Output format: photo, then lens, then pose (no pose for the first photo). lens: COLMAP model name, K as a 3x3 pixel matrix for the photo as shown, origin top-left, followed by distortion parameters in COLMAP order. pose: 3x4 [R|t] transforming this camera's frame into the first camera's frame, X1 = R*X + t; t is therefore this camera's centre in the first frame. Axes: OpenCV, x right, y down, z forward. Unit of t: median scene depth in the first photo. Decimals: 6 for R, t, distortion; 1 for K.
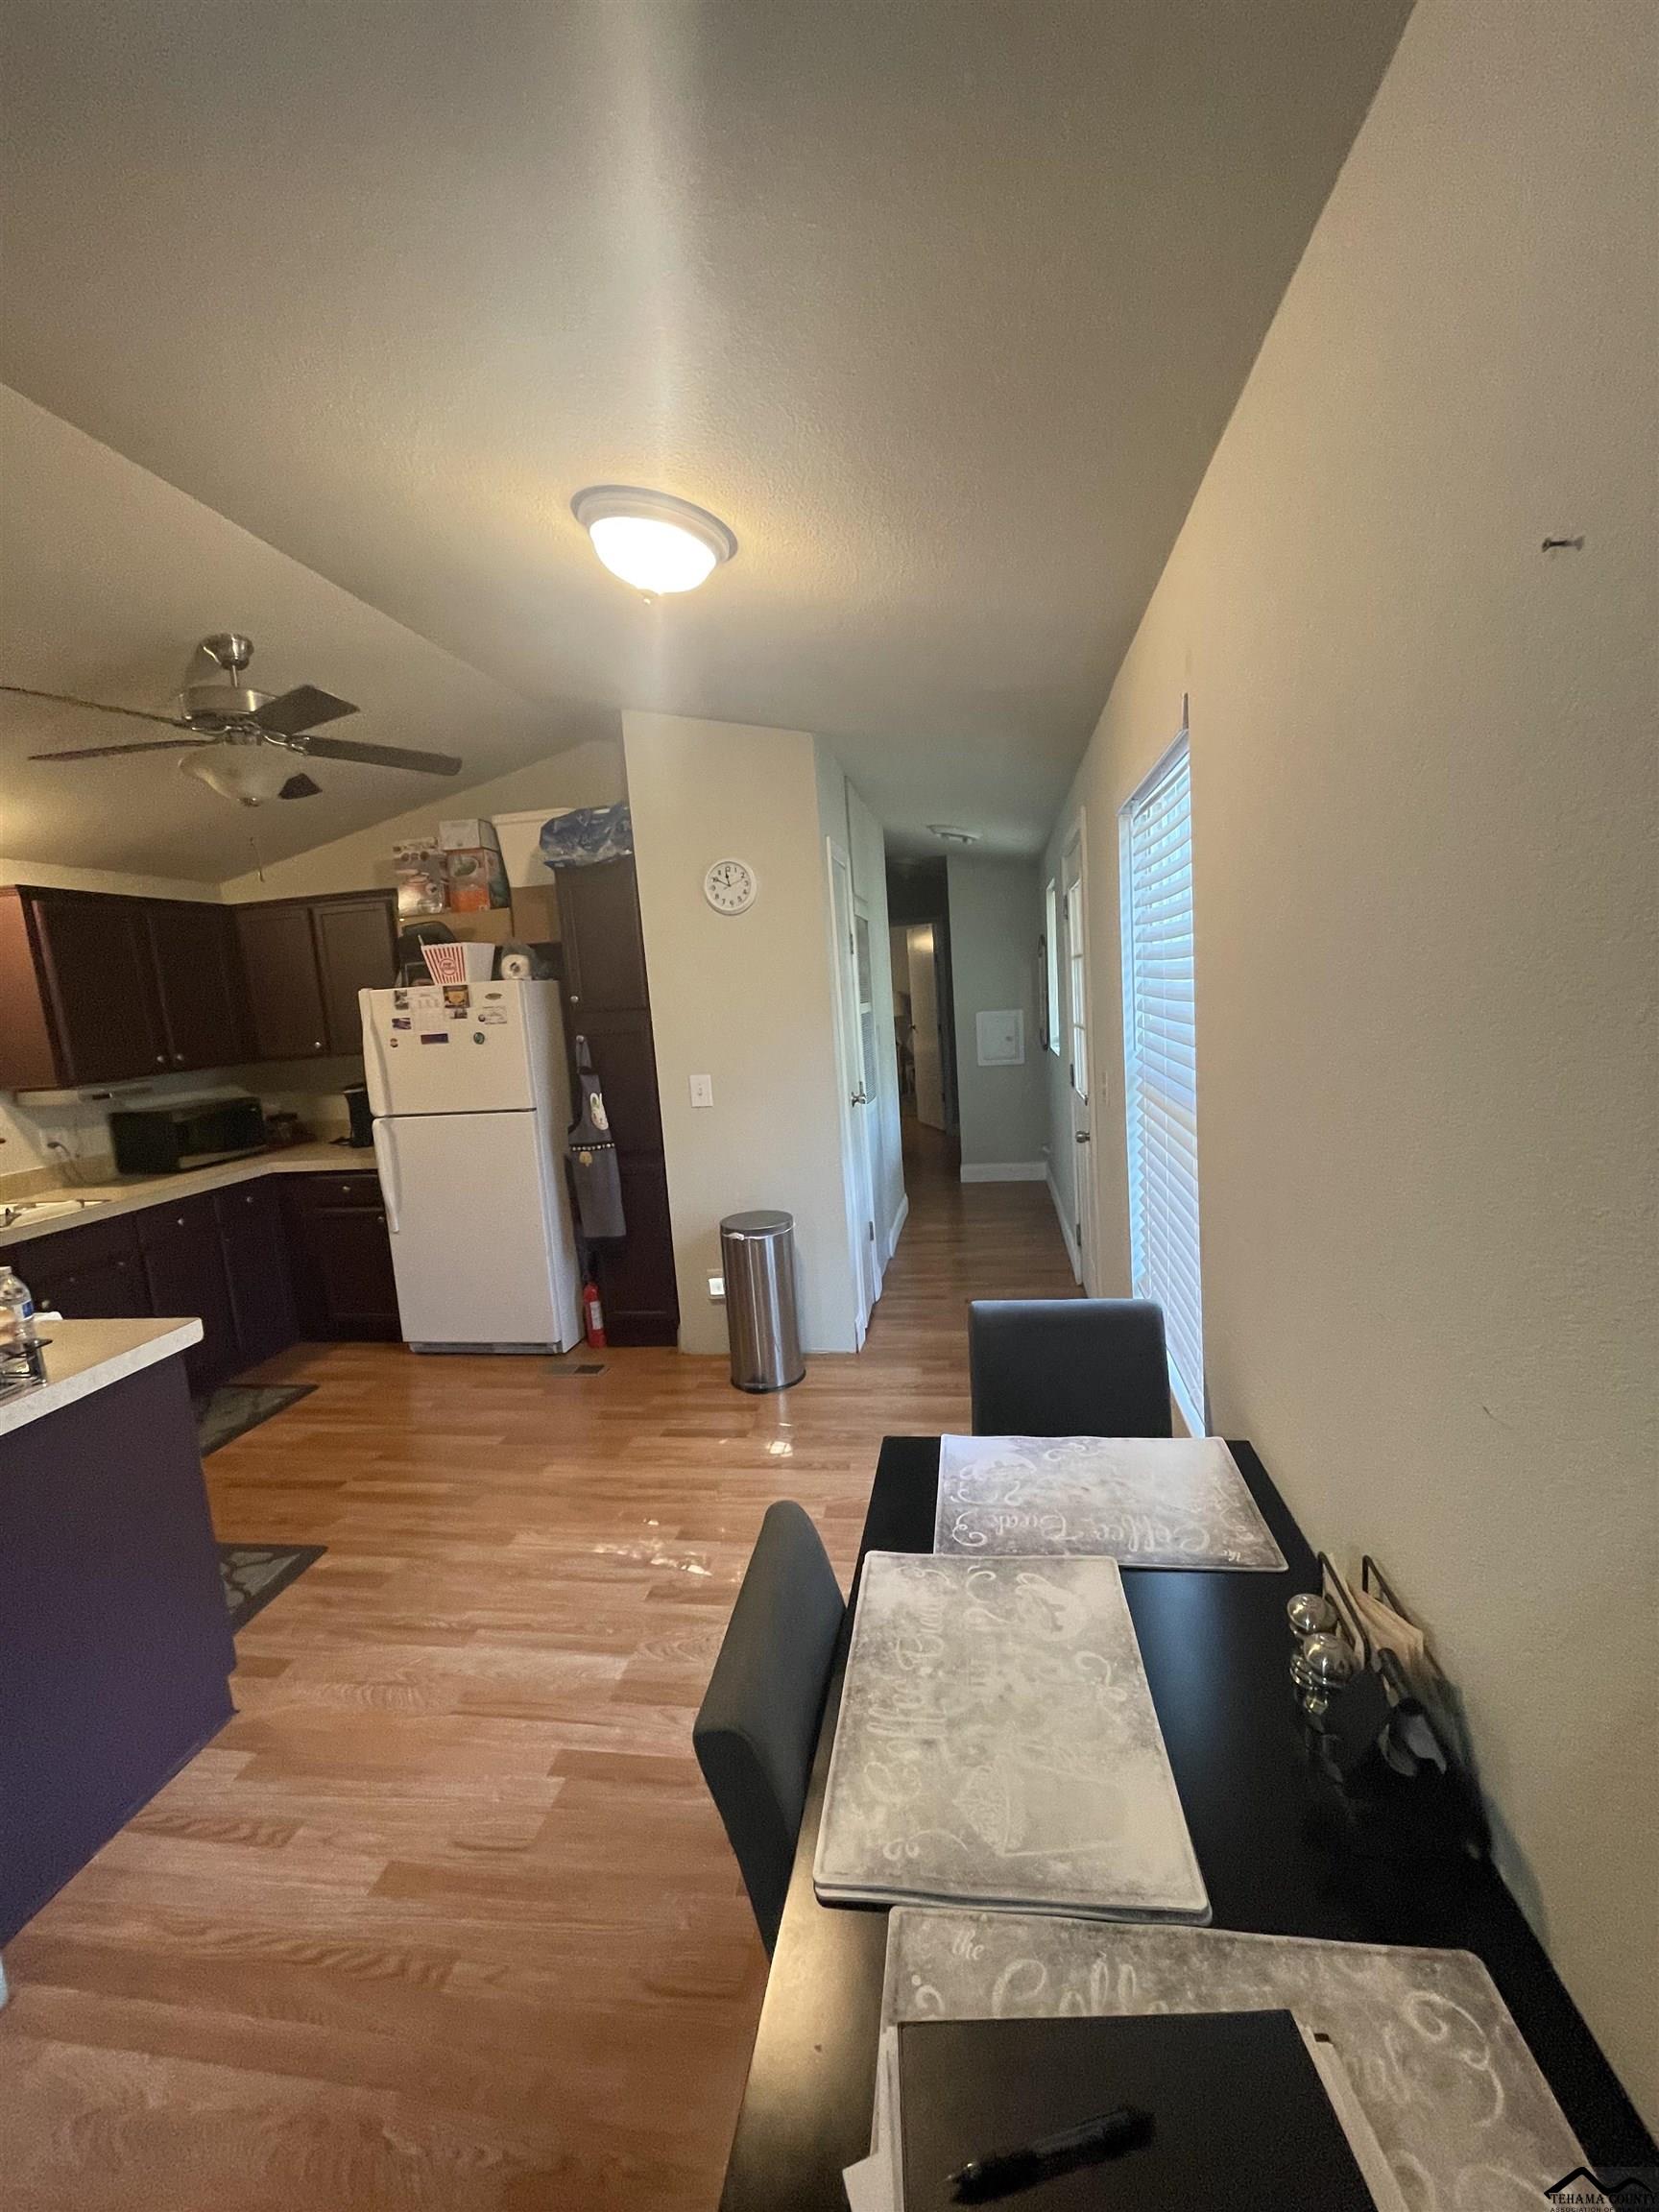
lens RADIAL K [[892.2, 0, 836.2], [0, 892.2, 1094.1], [0, 0, 1]] dist [0.001758, -0.000140]
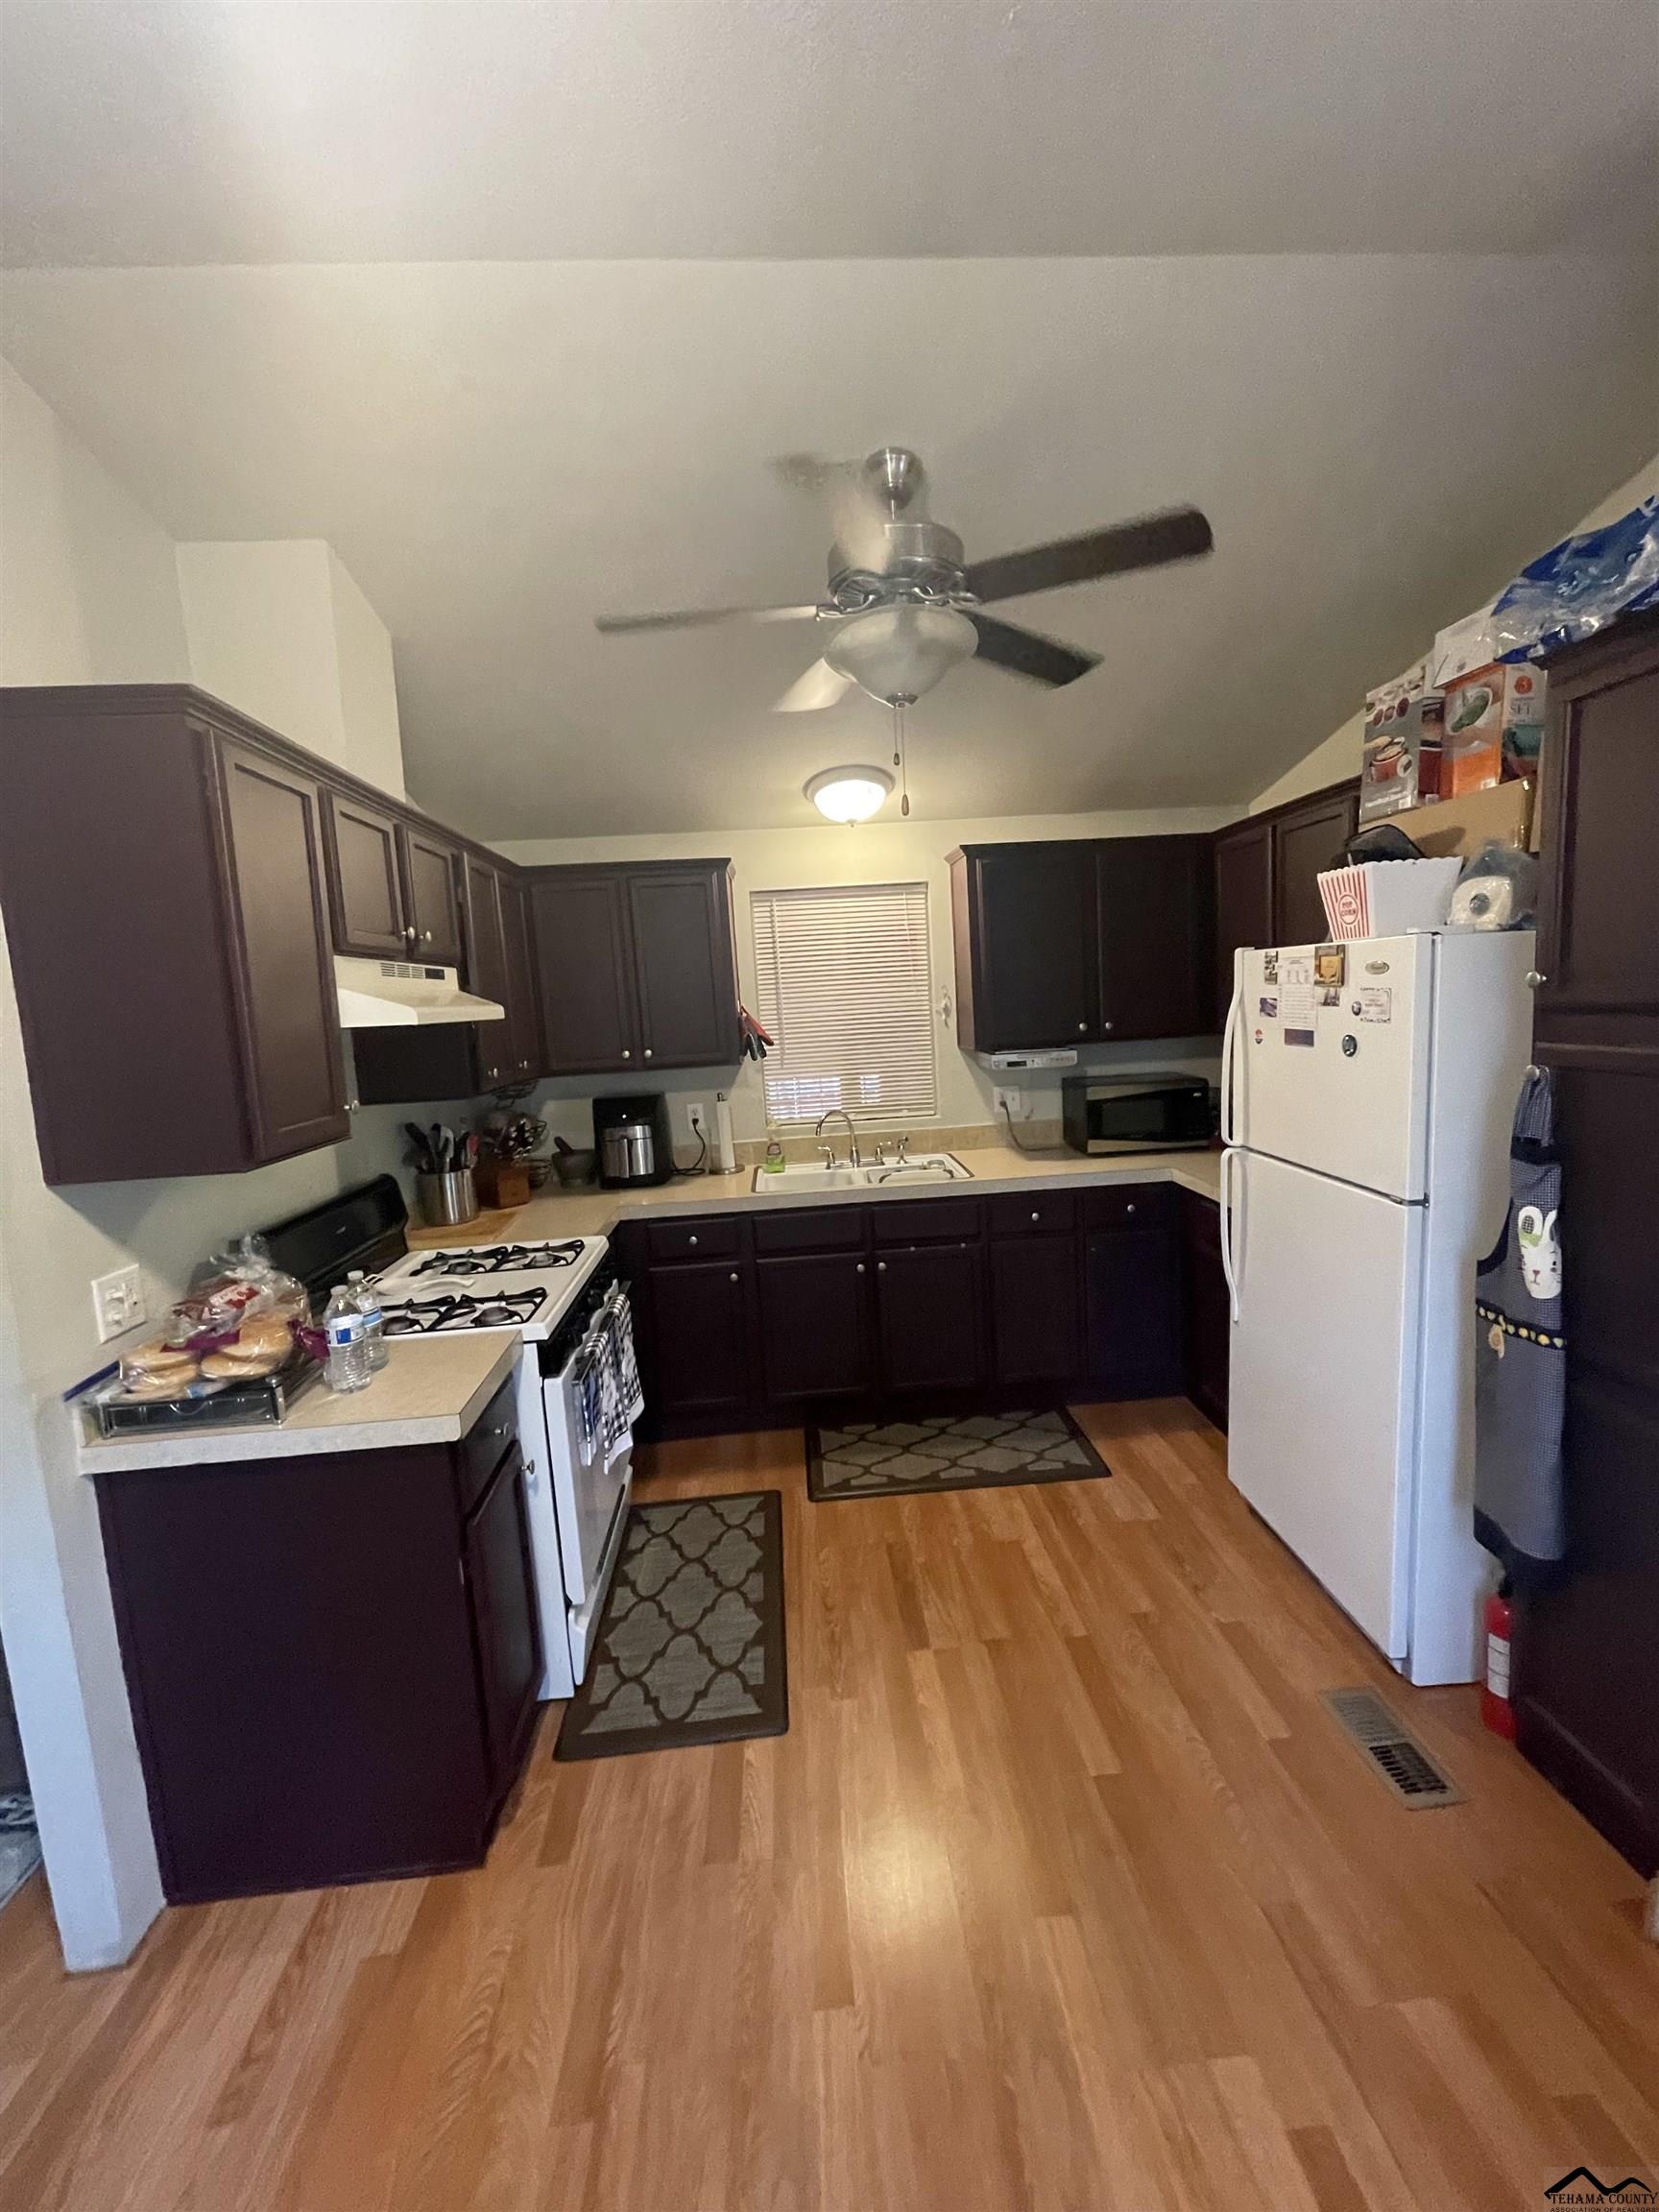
lens RADIAL K [[892.2, 0, 847.9], [0, 892.2, 1104.0], [0, 0, 1]] dist [0.001758, -0.000140]
pose [[0.235220, 0.174129, -0.956217, 0.044323], [-0.080260, 0.983941, 0.159434, -0.089169], [0.968623, 0.039244, 0.245418, 0.580743]]
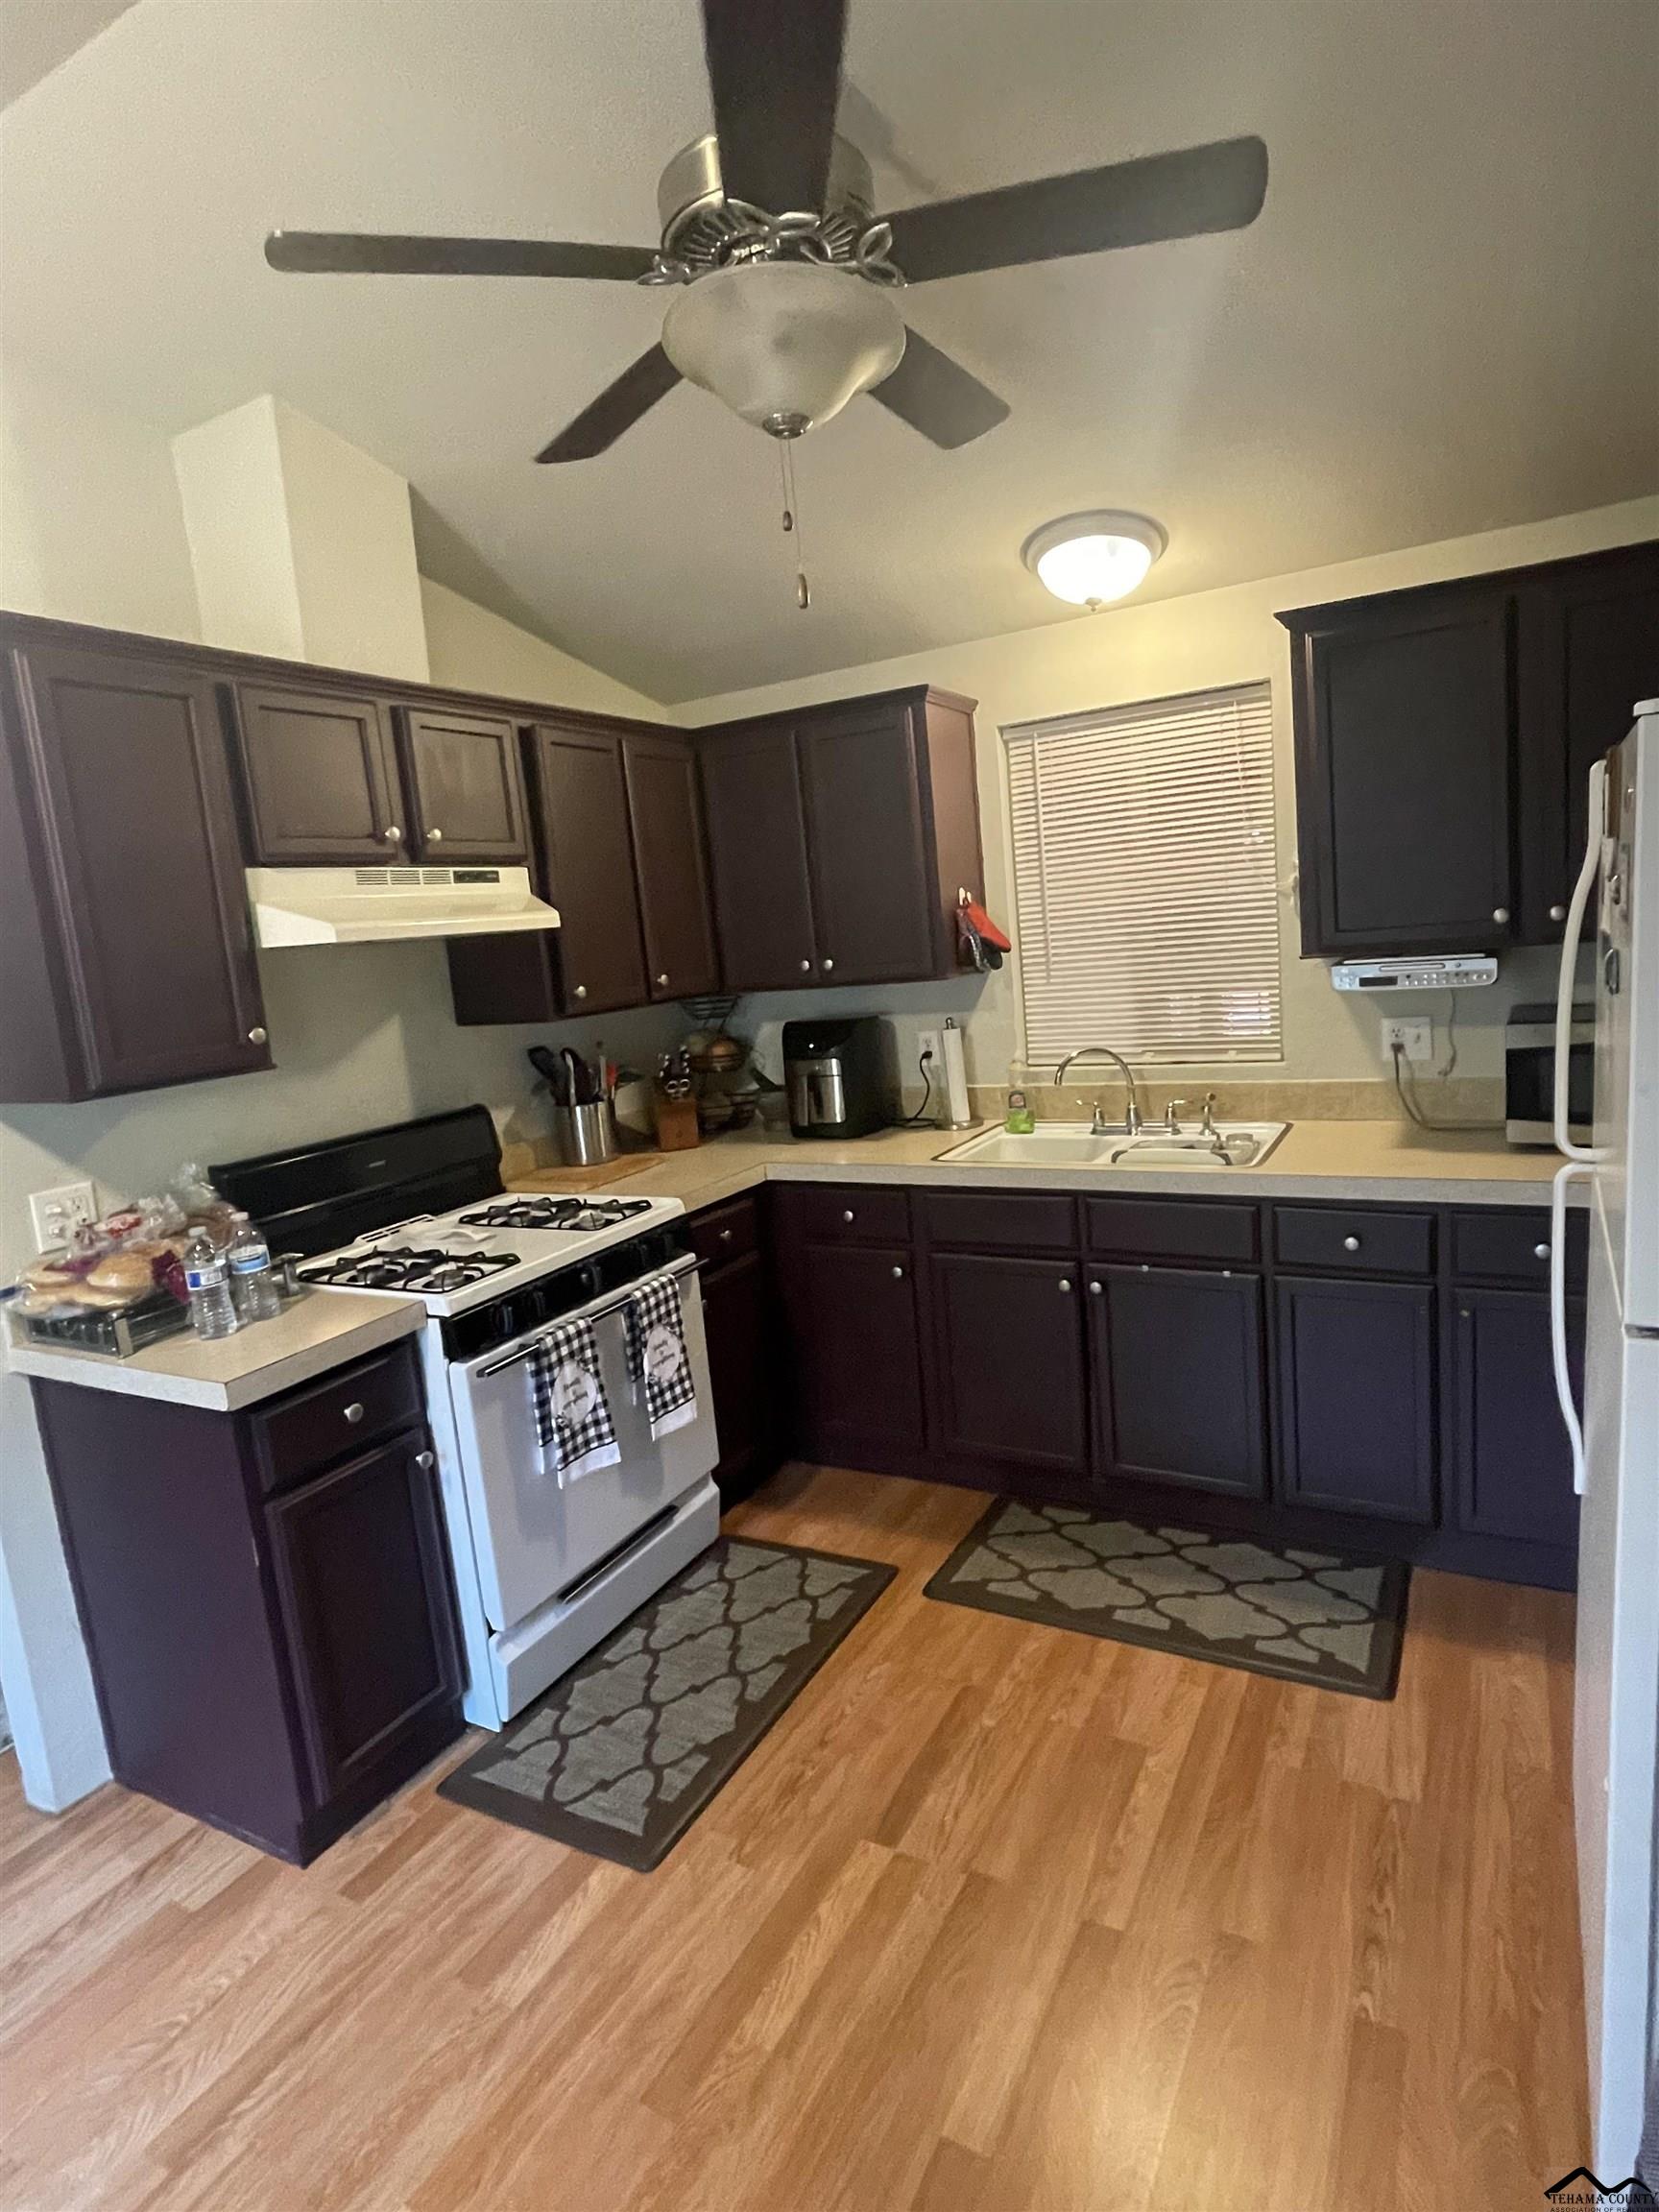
lens RADIAL K [[1179.7, 0, 864.2], [0, 1179.7, 1103.0], [0, 0, 1]] dist [-0.003925, -0.001026]
pose [[-0.319124, 0.244994, -0.915499, -0.031280], [-0.004962, 0.965563, 0.260121, -0.110305], [0.947700, 0.087554, -0.306919, 0.904260]]
